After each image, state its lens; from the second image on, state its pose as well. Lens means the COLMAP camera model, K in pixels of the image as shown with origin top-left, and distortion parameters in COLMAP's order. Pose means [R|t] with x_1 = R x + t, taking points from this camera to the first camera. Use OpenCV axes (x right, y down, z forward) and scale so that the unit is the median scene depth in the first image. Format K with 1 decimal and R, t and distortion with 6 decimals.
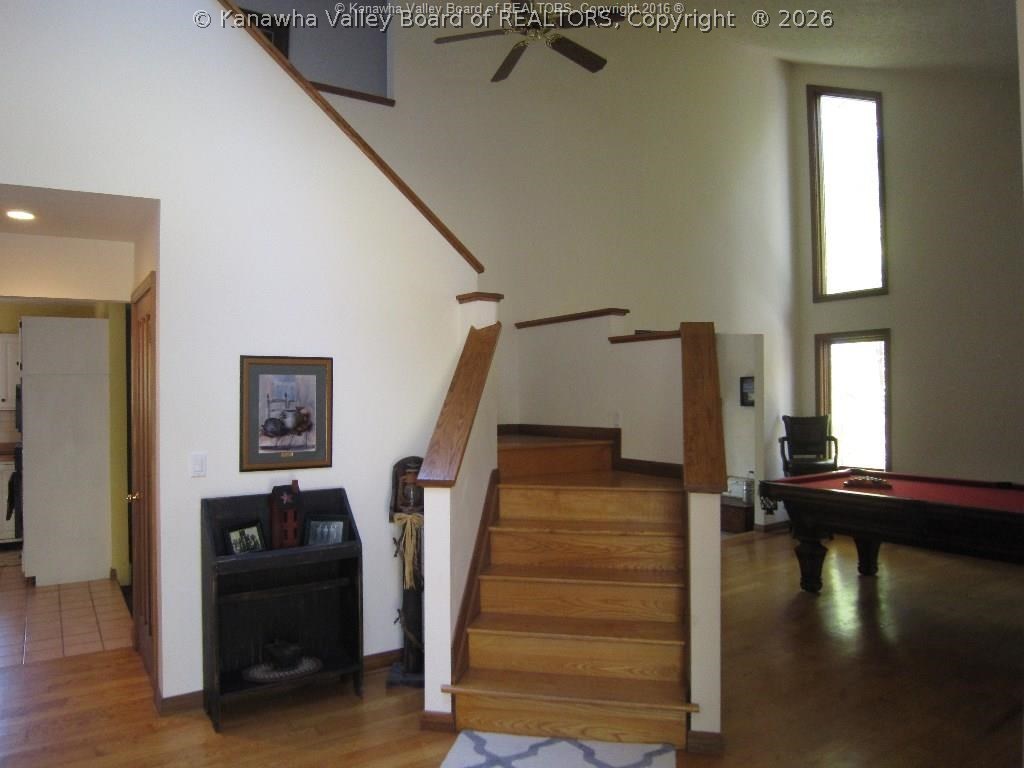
lens RADIAL K [[728.5, 0, 543.6], [0, 728.5, 384.6], [0, 0, 1]] dist [0.001173, 0.001154]
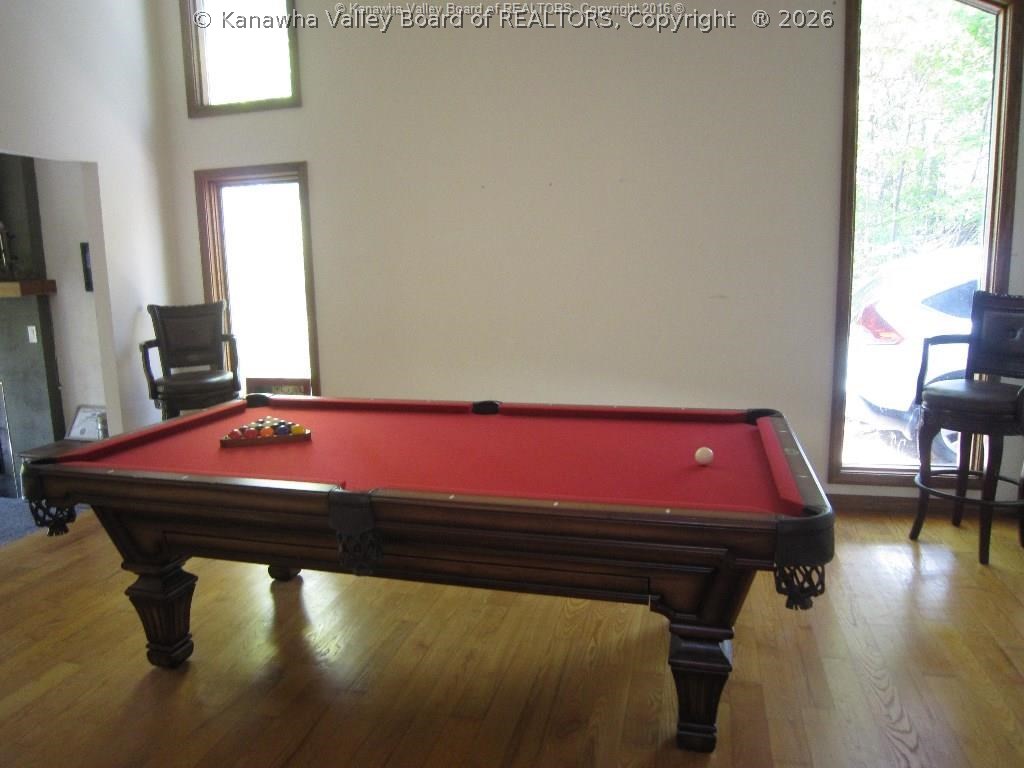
lens RADIAL K [[711.0, 0, 512.0], [0, 711.0, 384.0], [0, 0, 1]] dist [0.003227, 0.000575]
pose [[0.768887, -0.112013, 0.629496, 0.184821], [0.010835, 0.986676, 0.162335, 0.015228], [-0.639292, -0.117997, 0.759857, 0.359249]]
